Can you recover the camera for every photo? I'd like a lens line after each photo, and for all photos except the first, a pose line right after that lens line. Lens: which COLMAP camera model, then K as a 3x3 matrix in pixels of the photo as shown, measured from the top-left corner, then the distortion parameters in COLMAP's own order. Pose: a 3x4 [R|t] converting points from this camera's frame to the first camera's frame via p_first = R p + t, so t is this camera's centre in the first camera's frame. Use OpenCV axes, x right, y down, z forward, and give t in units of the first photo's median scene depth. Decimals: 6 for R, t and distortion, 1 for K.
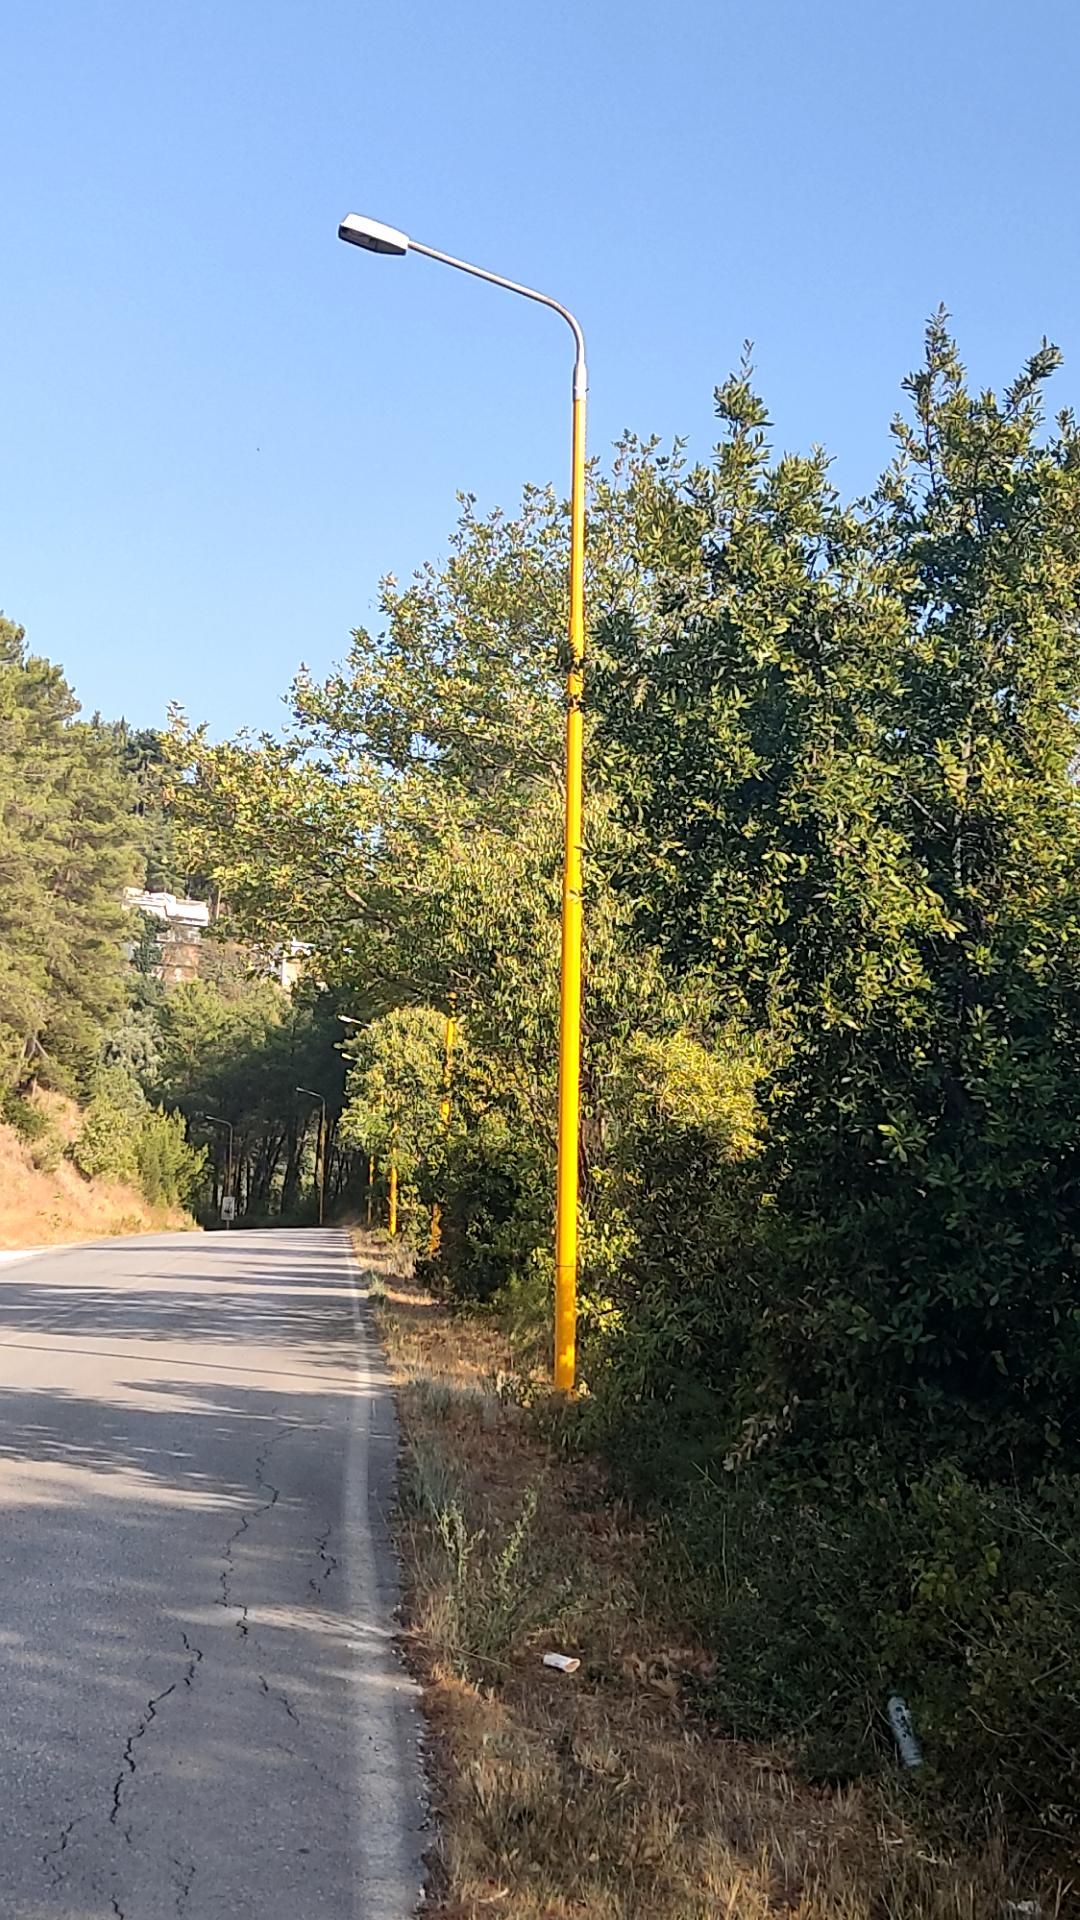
lens RADIAL K [[2619.6, 0, 540.0], [0, 2619.6, 960.0], [0, 0, 1]] dist [0.258911, -0.016077]
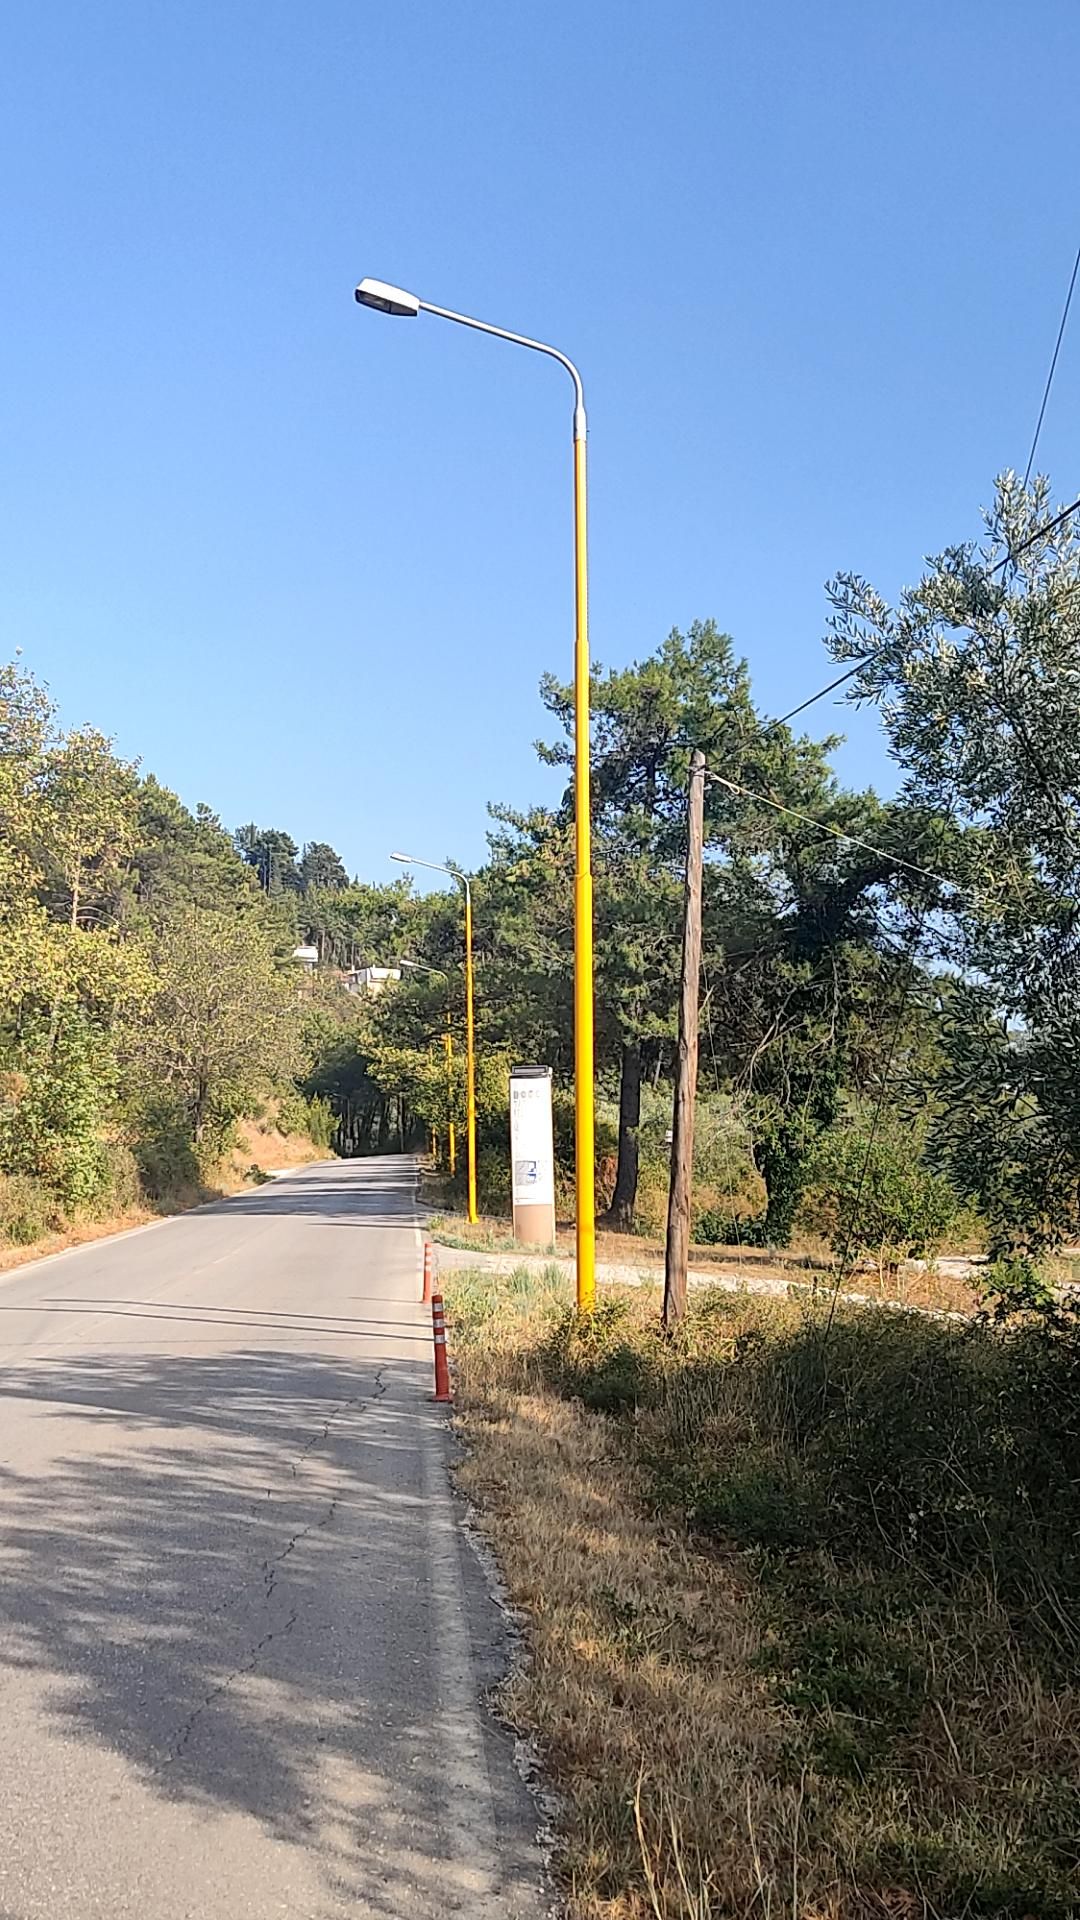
lens RADIAL K [[1984.5, 0, 540.0], [0, 1984.5, 960.0], [0, 0, 1]] dist [0.072016, -0.025024]
pose [[0.998372, -0.056462, -0.008068, 0.035364], [0.056530, 0.998365, 0.008411, -0.045497], [0.007580, -0.008853, 0.999932, -0.439081]]
